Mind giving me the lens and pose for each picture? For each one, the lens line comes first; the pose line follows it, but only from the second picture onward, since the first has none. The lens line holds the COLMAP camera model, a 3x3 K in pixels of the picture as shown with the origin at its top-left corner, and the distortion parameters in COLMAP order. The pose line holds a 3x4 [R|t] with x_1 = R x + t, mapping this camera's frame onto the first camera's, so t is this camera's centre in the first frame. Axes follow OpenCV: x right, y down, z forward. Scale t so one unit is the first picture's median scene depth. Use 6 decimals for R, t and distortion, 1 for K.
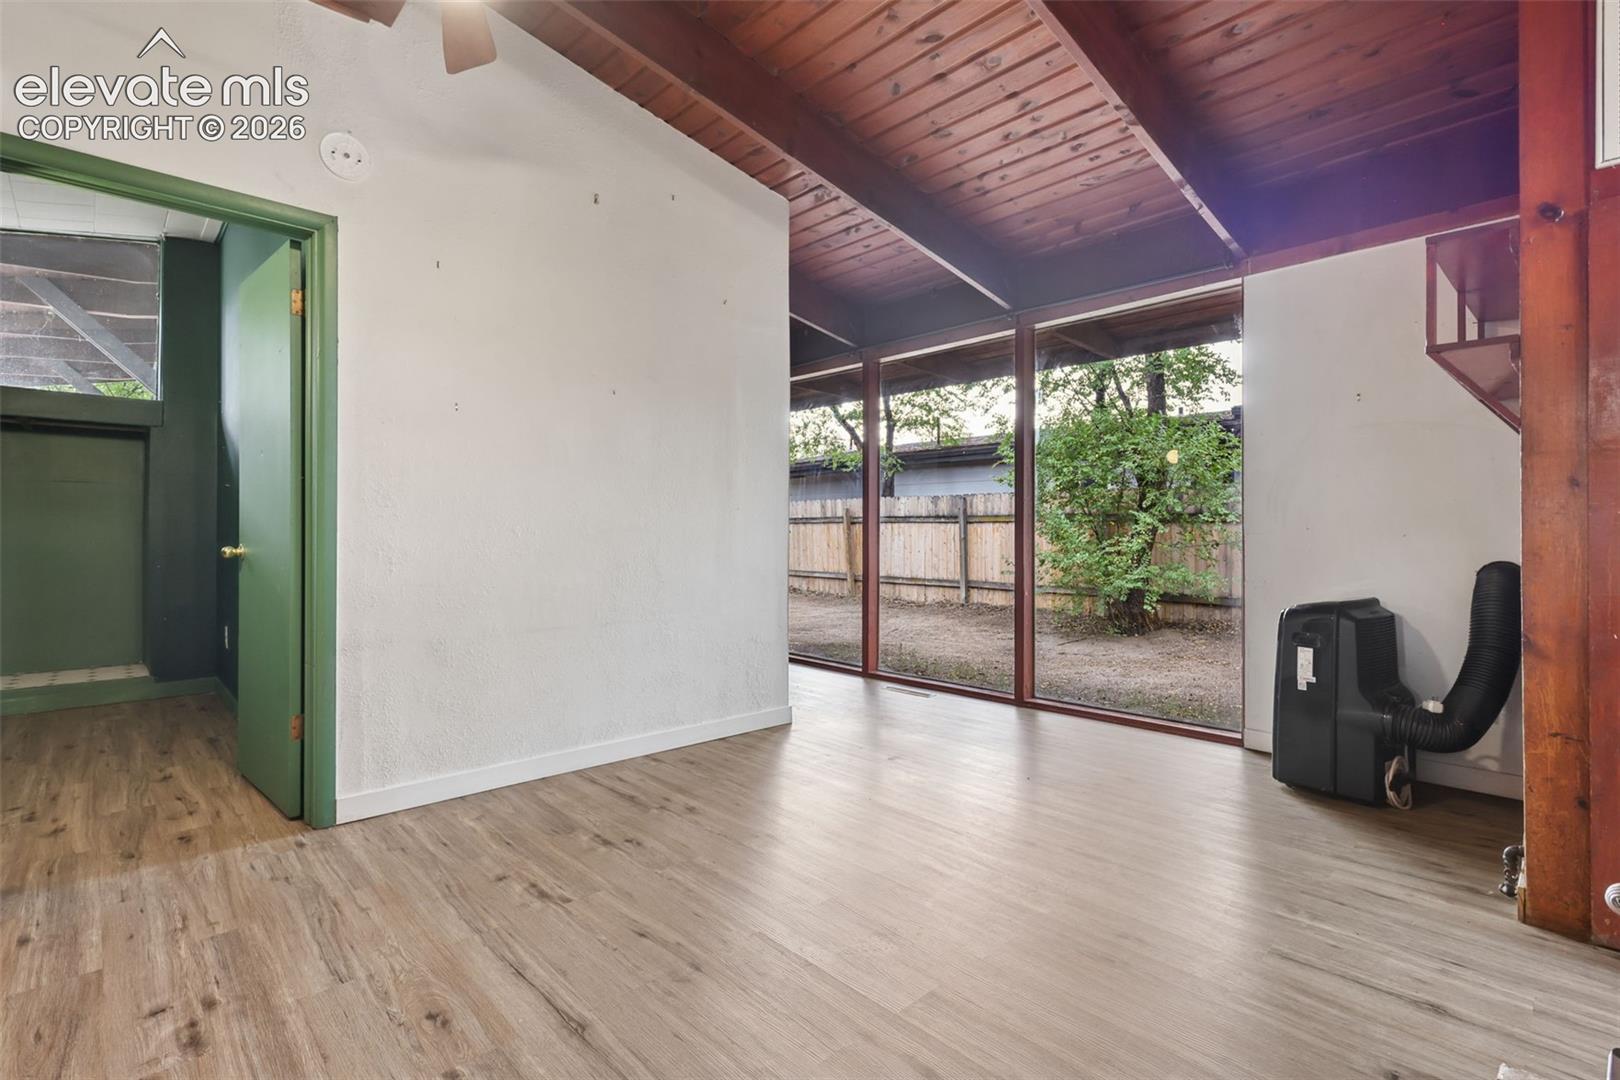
lens RADIAL K [[753.3, 0, 808.2], [0, 753.3, 531.2], [0, 0, 1]] dist [-0.000123, 0.000674]
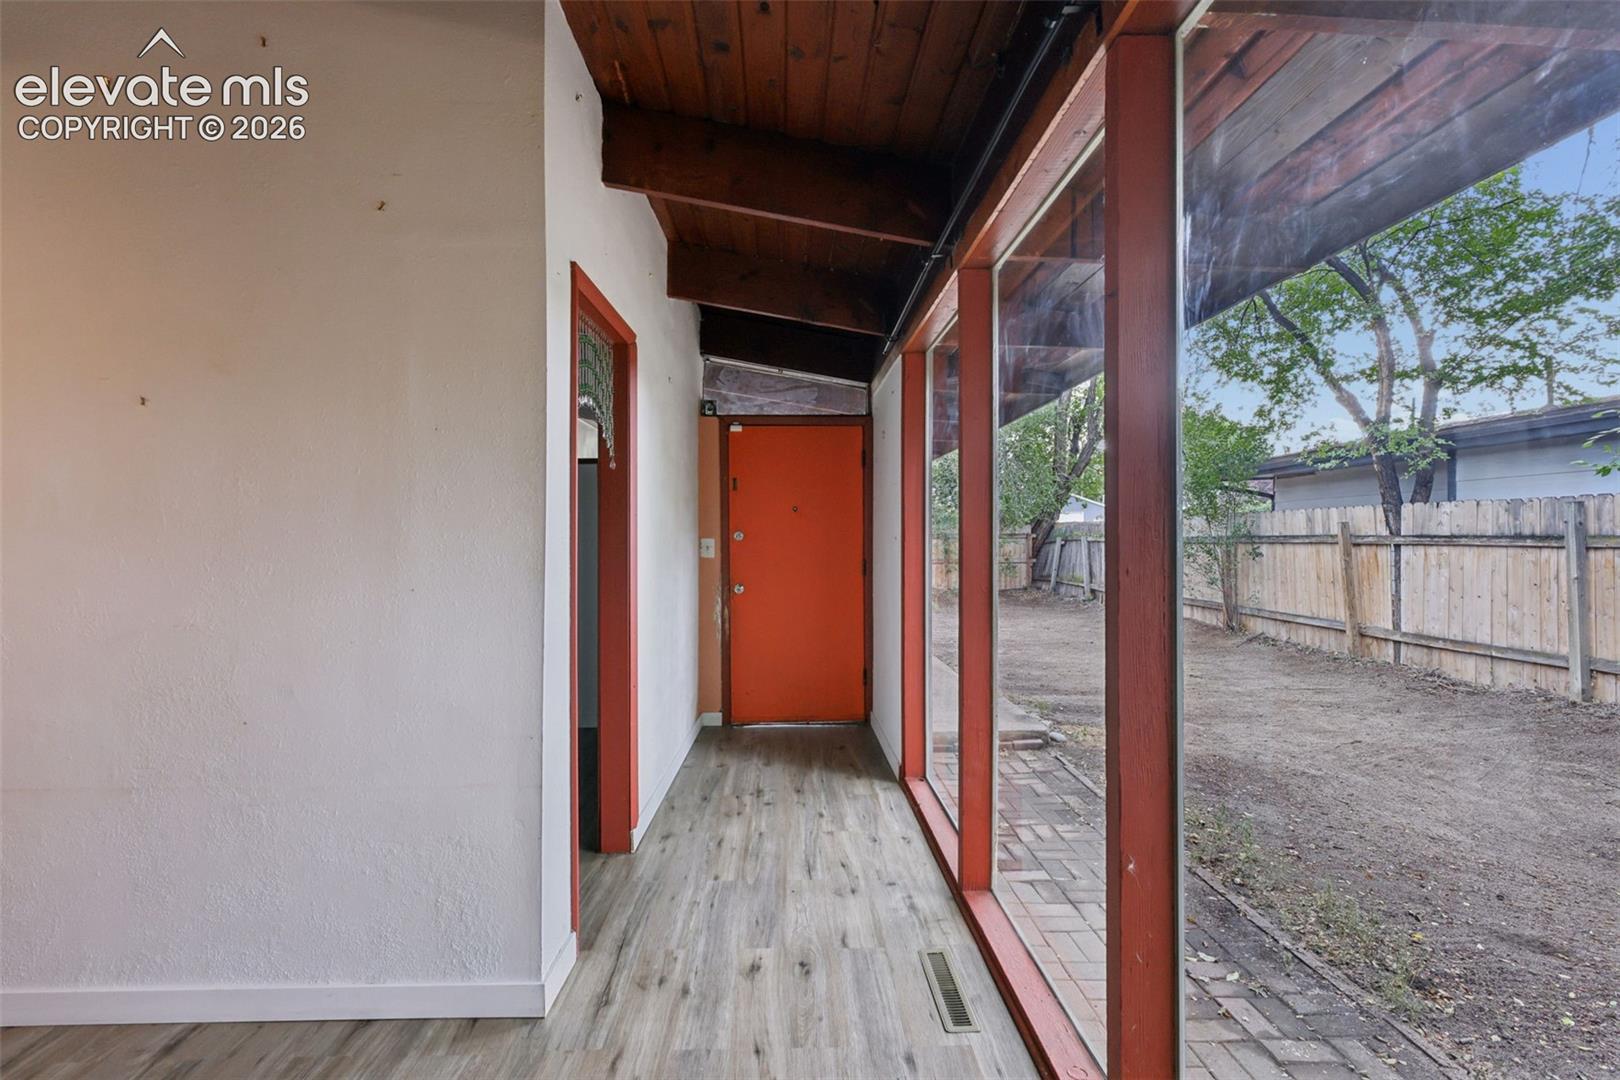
lens RADIAL K [[749.0, 0, 810.0], [0, 749.0, 540.0], [0, 0, 1]] dist [0.001231, 0.000435]
pose [[0.754552, -0.000741, -0.656239, 0.605278], [0.003221, 0.999991, 0.002574, -0.085941], [0.656232, -0.004056, 0.754548, 1.030217]]
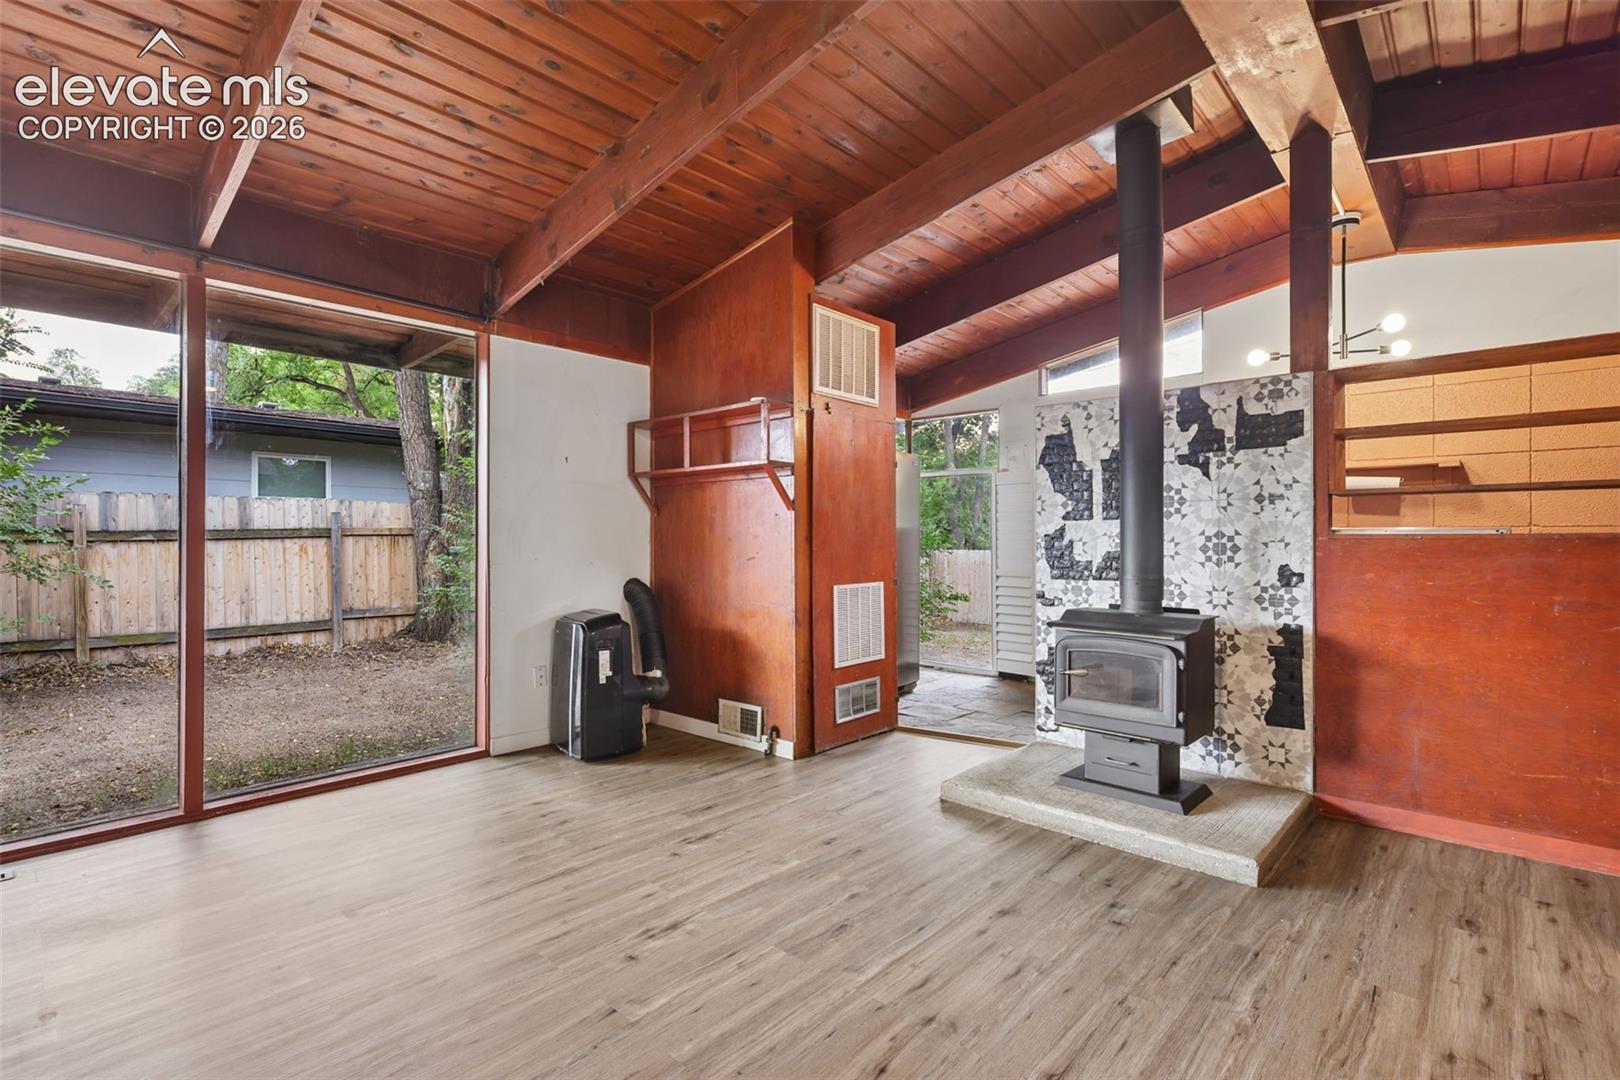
lens RADIAL K [[749.0, 0, 810.0], [0, 749.0, 540.0], [0, 0, 1]] dist [0.001231, 0.000435]
pose [[-0.072979, 0.000314, 0.997333, -0.692371], [0.001212, 0.999999, -0.000226, -0.040443], [-0.997333, 0.001192, -0.072979, 0.747919]]
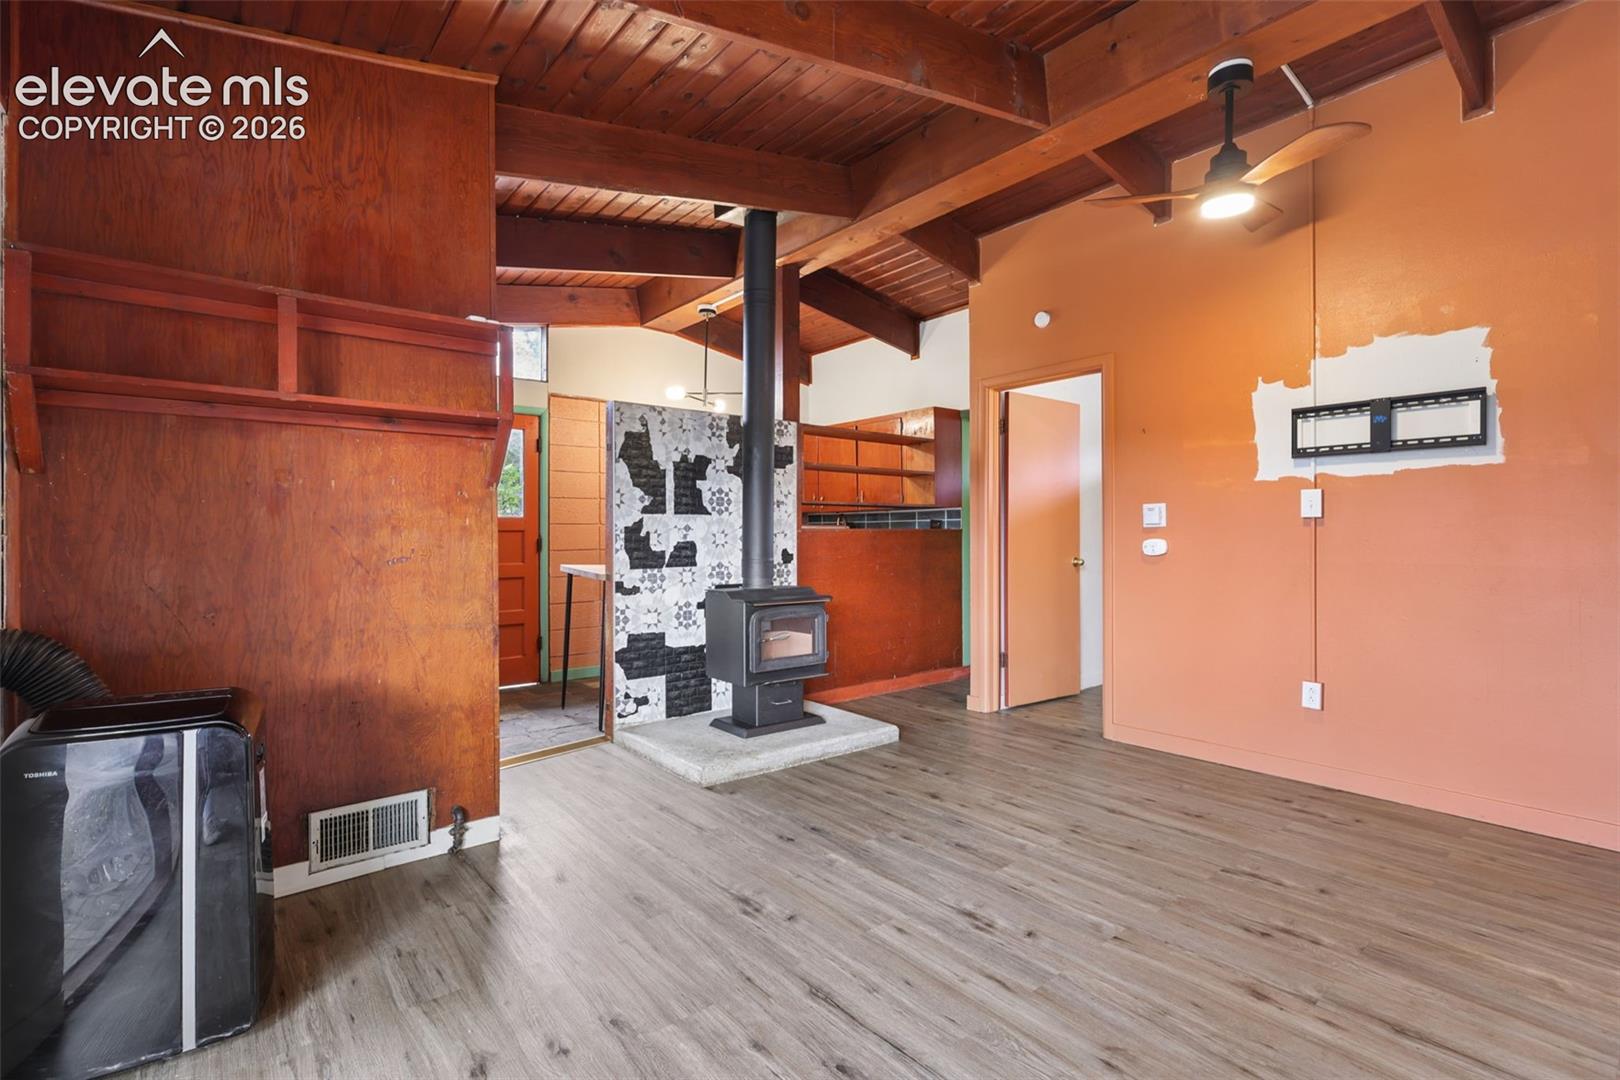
lens RADIAL K [[746.8, 0, 814.4], [0, 746.8, 534.4], [0, 0, 1]] dist [0.001767, 0.000817]
pose [[-0.997300, 0.003698, 0.073343, 0.173194], [0.003645, 0.999993, -0.000861, -0.033060], [-0.073345, -0.000591, -0.997306, 1.595257]]
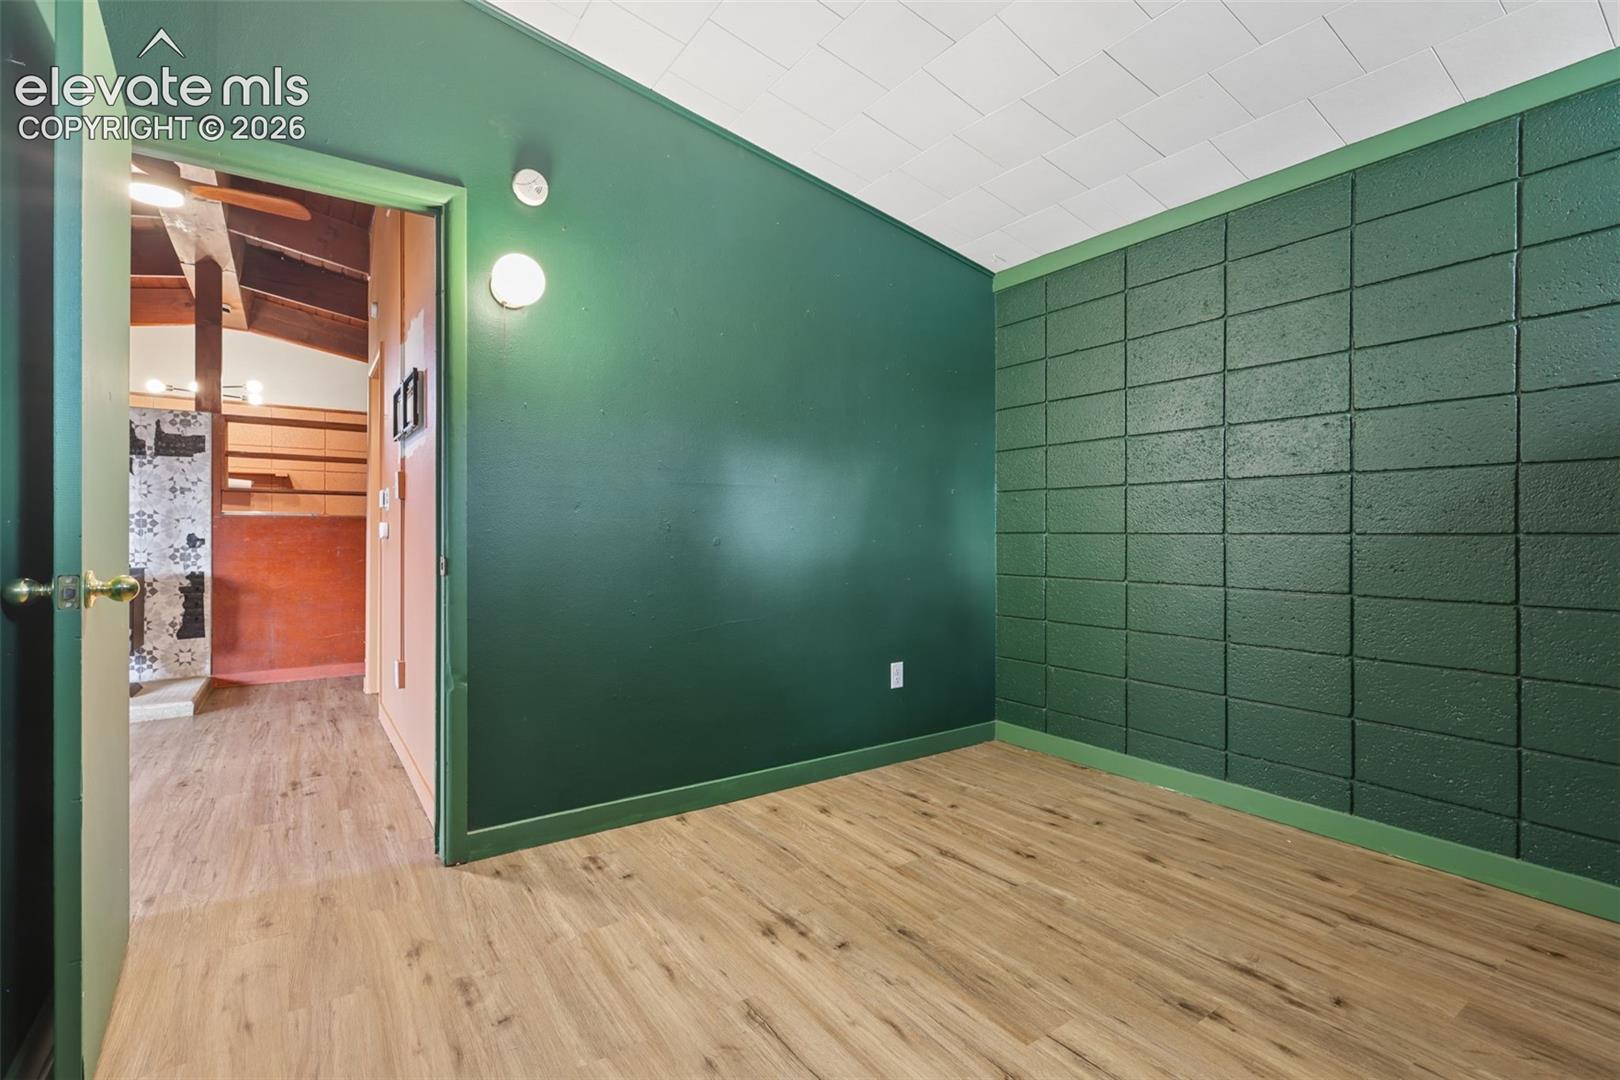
lens RADIAL K [[749.0, 0, 810.0], [0, 749.0, 540.0], [0, 0, 1]] dist [0.001231, 0.000435]
pose [[-0.988752, -0.004903, 0.149481, -1.298153], [-0.004258, 0.999980, 0.004631, -0.002660], [-0.149501, 0.003942, -0.988754, 1.454797]]
